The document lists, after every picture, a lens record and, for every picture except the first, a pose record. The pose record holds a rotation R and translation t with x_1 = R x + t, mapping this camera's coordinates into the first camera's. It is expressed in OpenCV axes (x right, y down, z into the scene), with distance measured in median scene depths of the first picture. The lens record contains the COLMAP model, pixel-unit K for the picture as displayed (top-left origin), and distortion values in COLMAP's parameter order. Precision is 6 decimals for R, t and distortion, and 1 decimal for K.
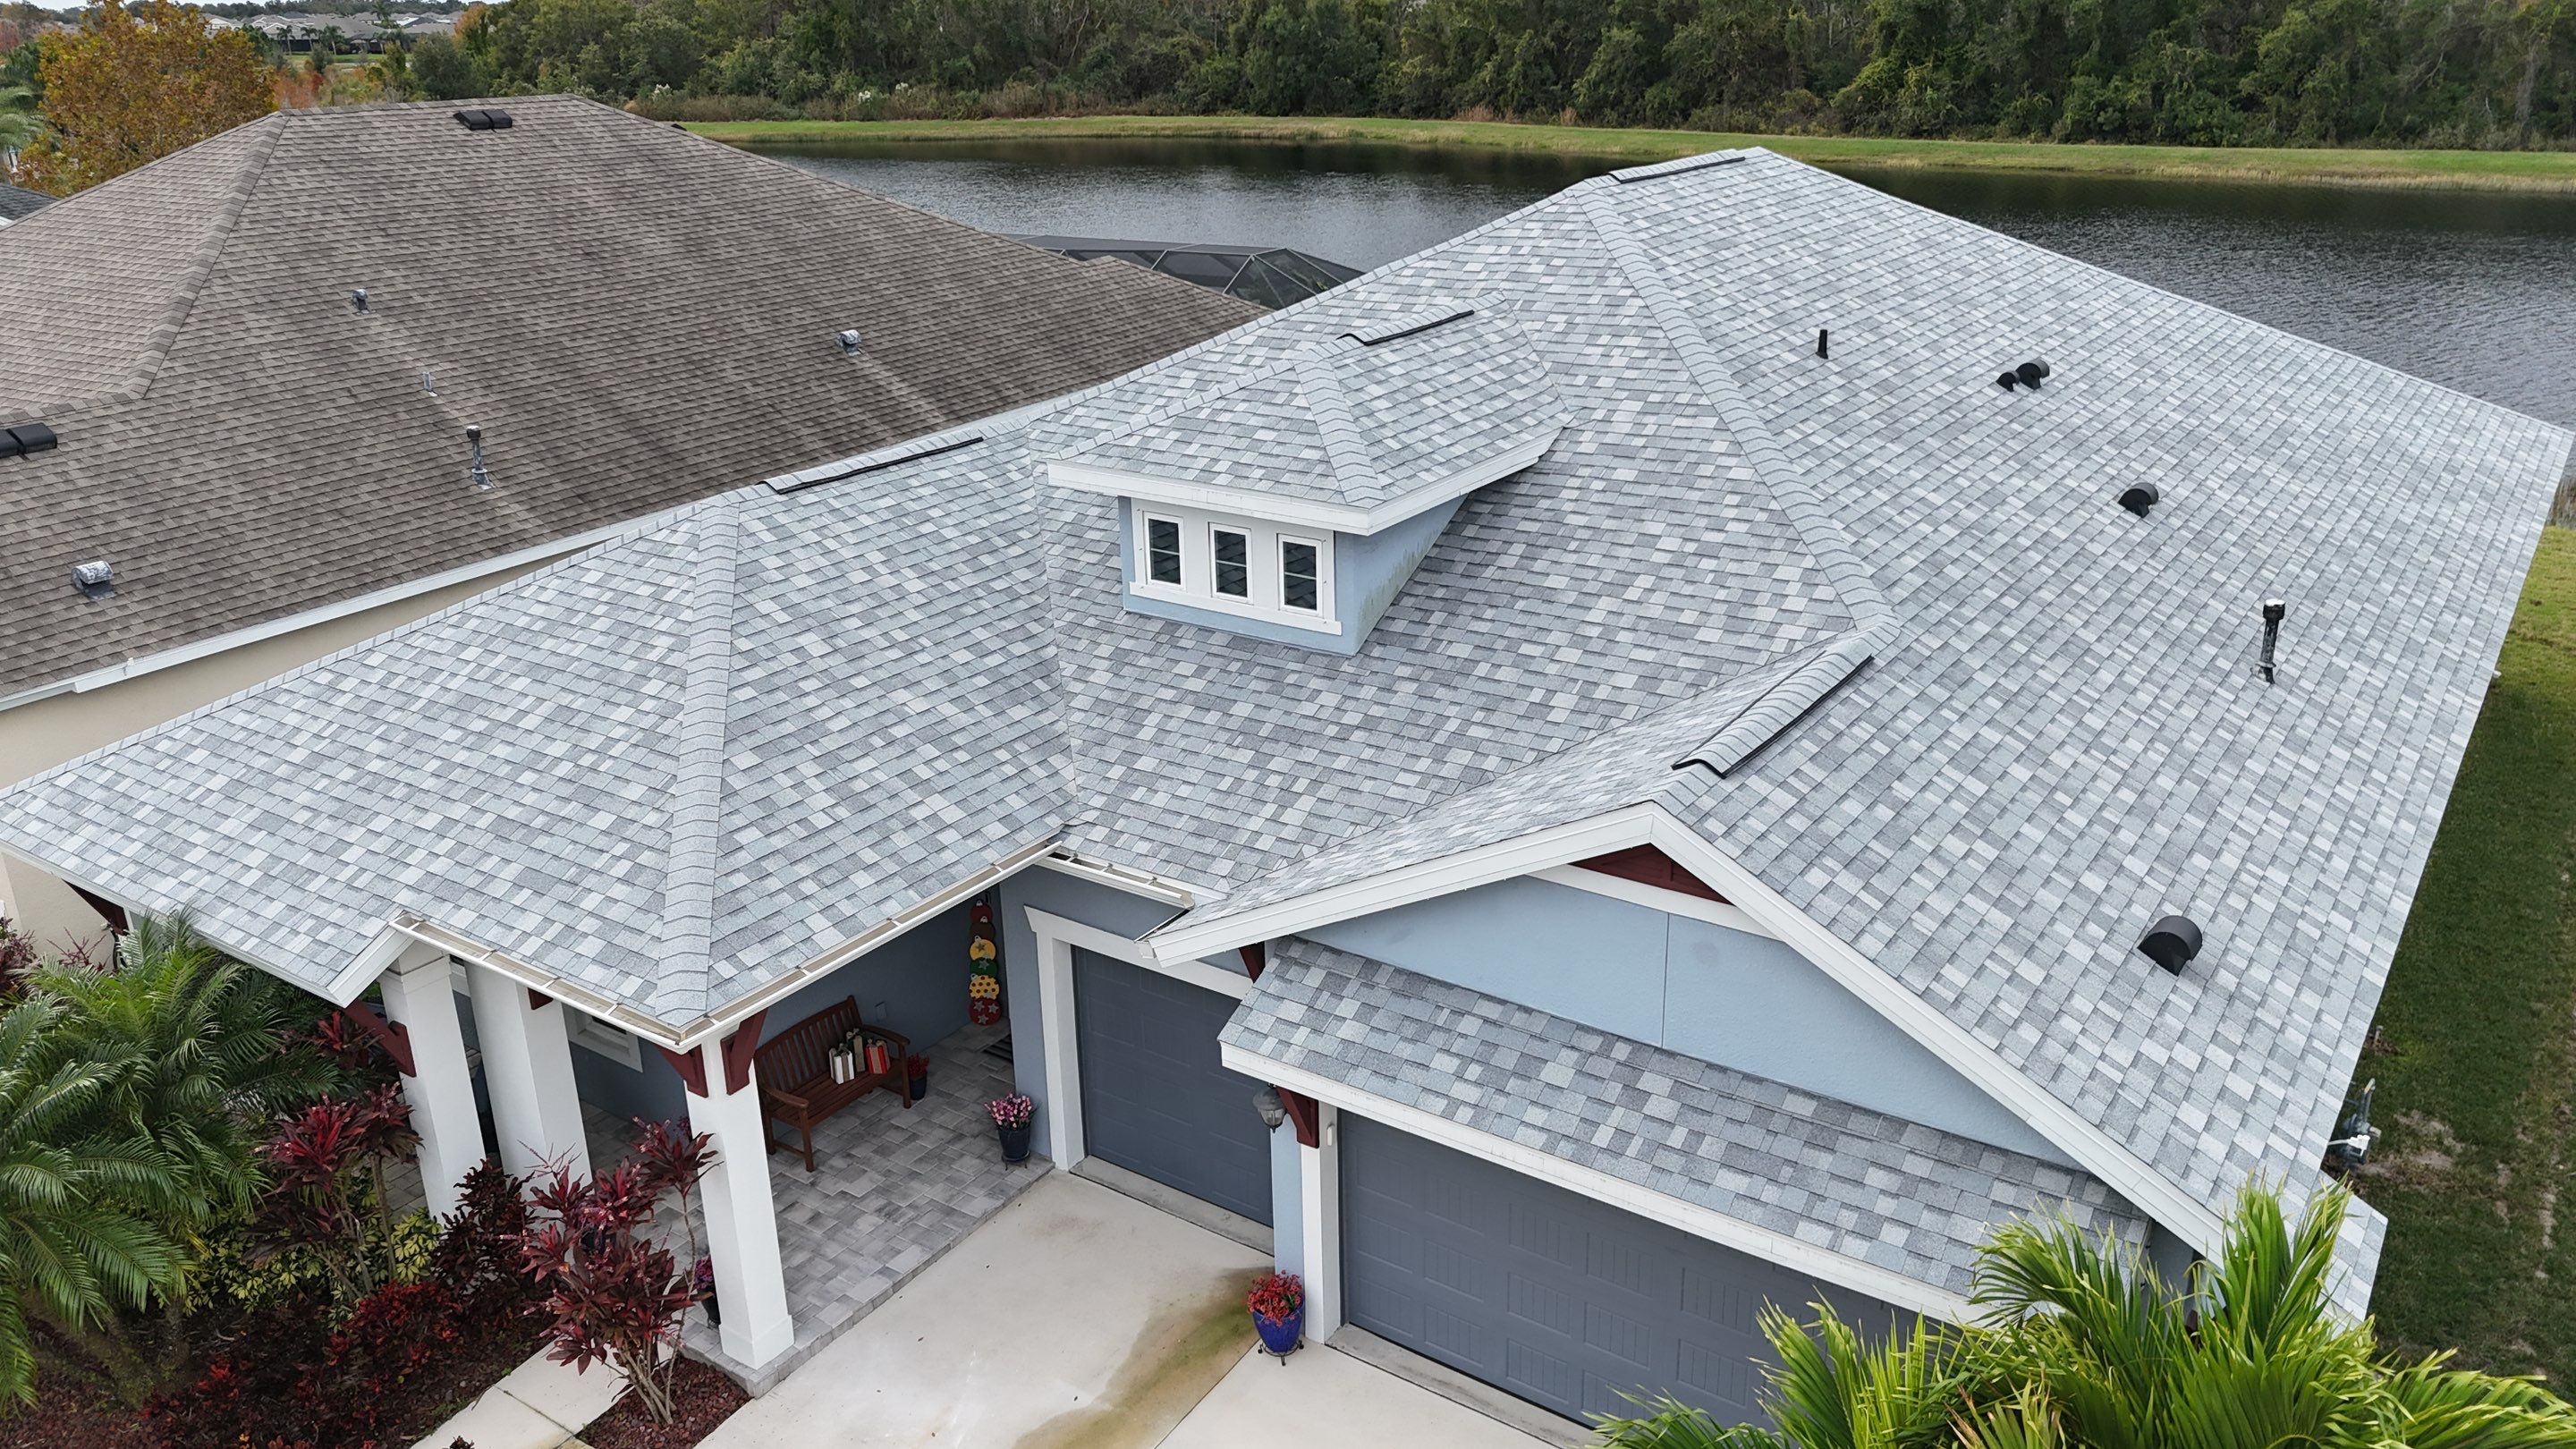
lens RADIAL K [[1887.1, 0, 1293.4], [0, 1887.1, 723.2], [0, 0, 1]] dist [0.077036, -0.071154]
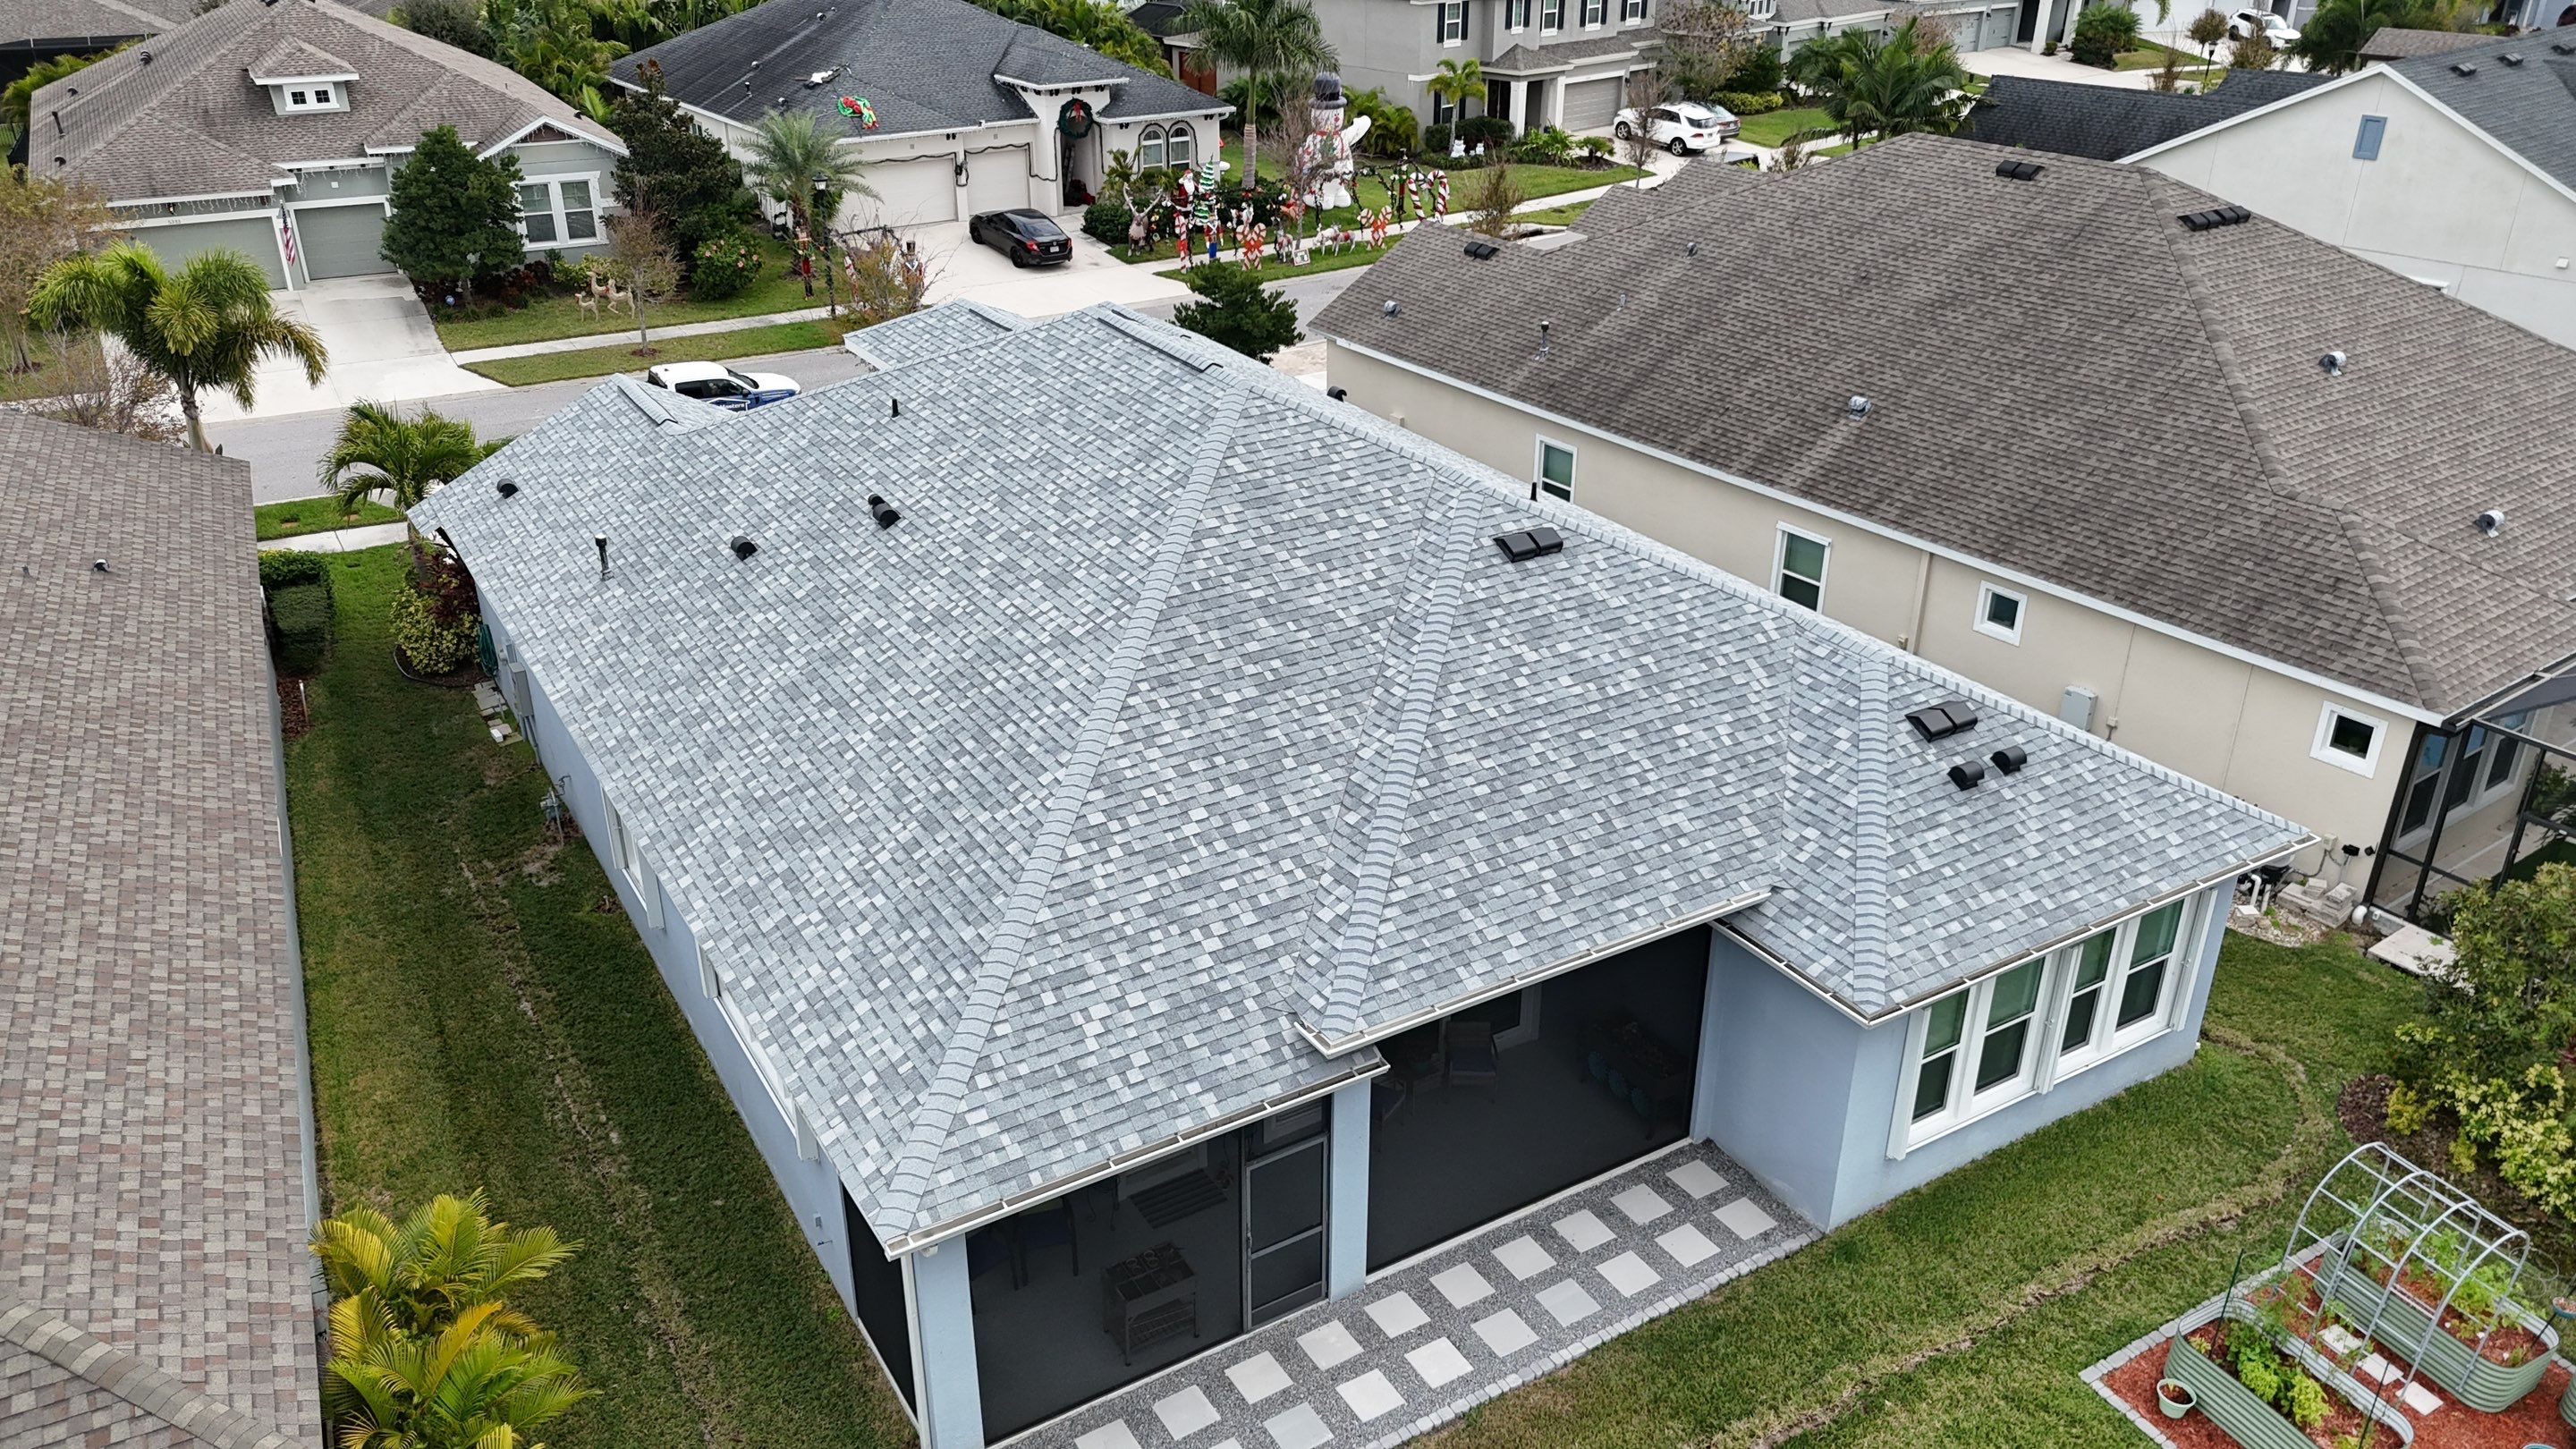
lens RADIAL K [[1887.1, 0, 1275.9], [0, 1887.1, 721.5], [0, 0, 1]] dist [0.077036, -0.071154]
pose [[-0.408552, 0.419184, -0.810784, 1.718917], [-0.316694, 0.768013, 0.556652, -1.092630], [0.856032, 0.484191, -0.181020, 1.883590]]
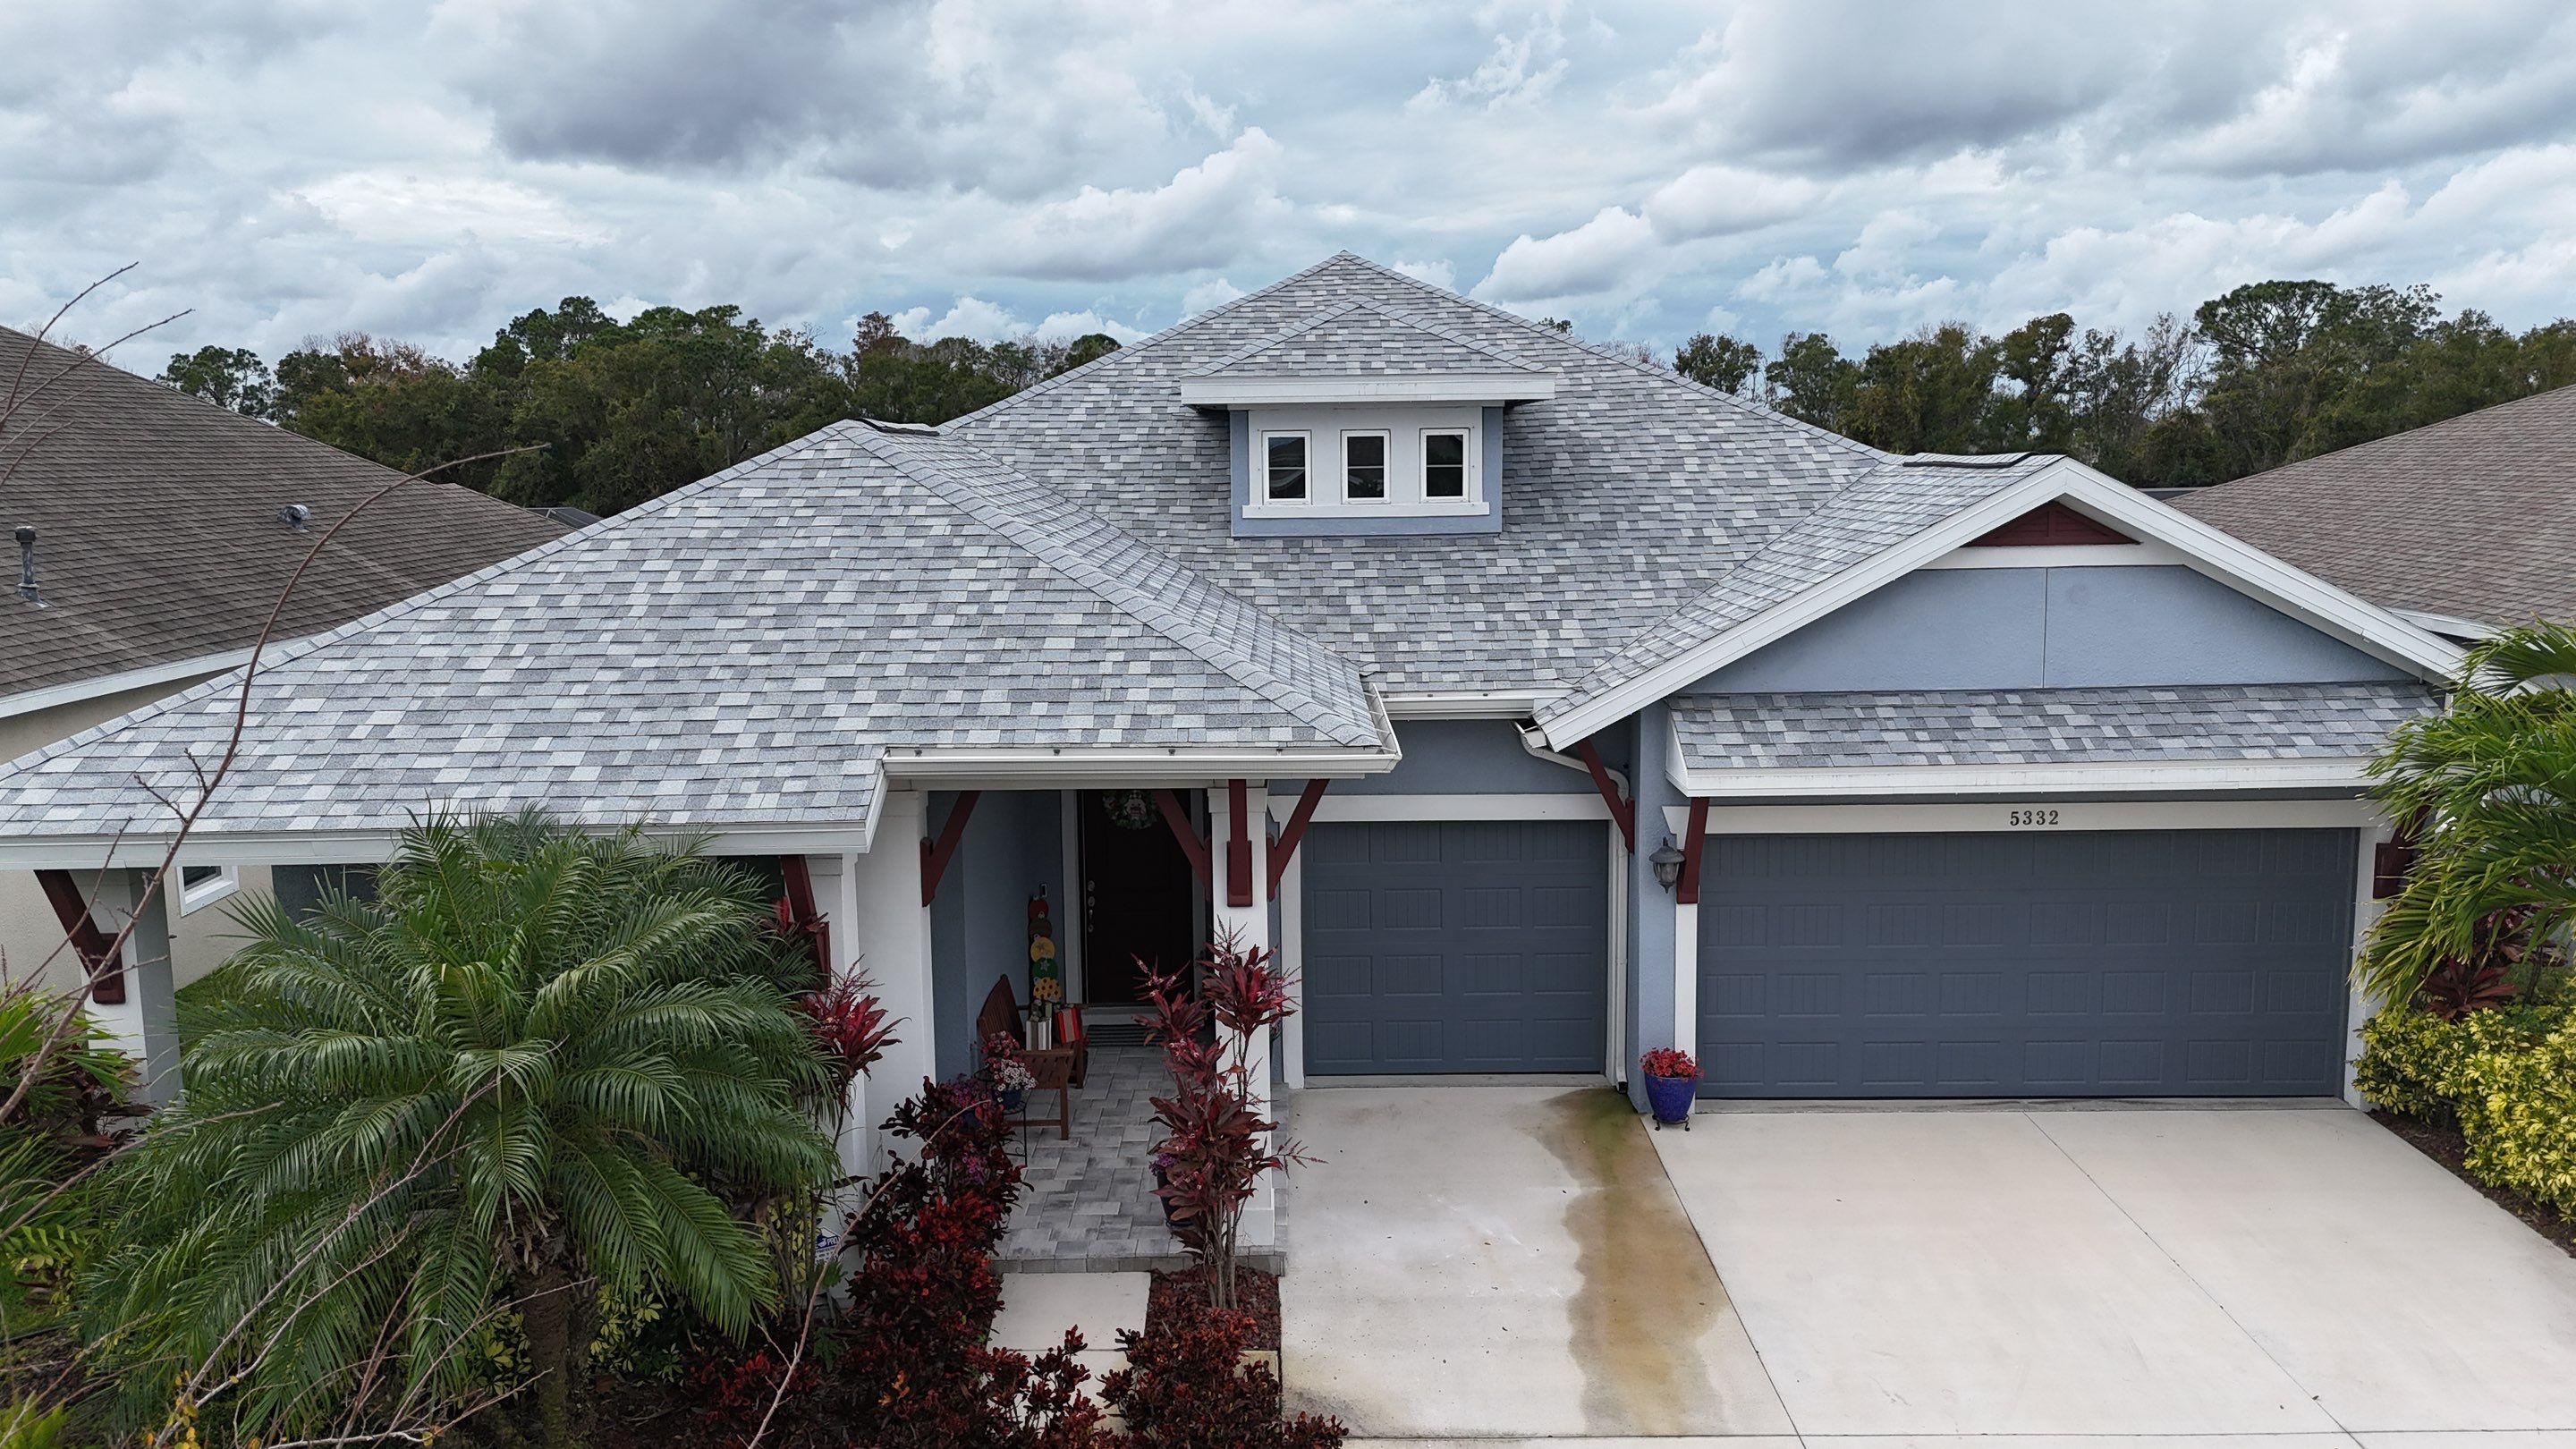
lens RADIAL K [[1887.1, 0, 1282.1], [0, 1887.1, 716.9], [0, 0, 1]] dist [0.077036, -0.071154]
pose [[0.825699, -0.067690, 0.560035, -0.668702], [0.196933, 0.964902, -0.173728, 0.224625], [-0.528619, 0.253737, 0.810049, 0.188238]]
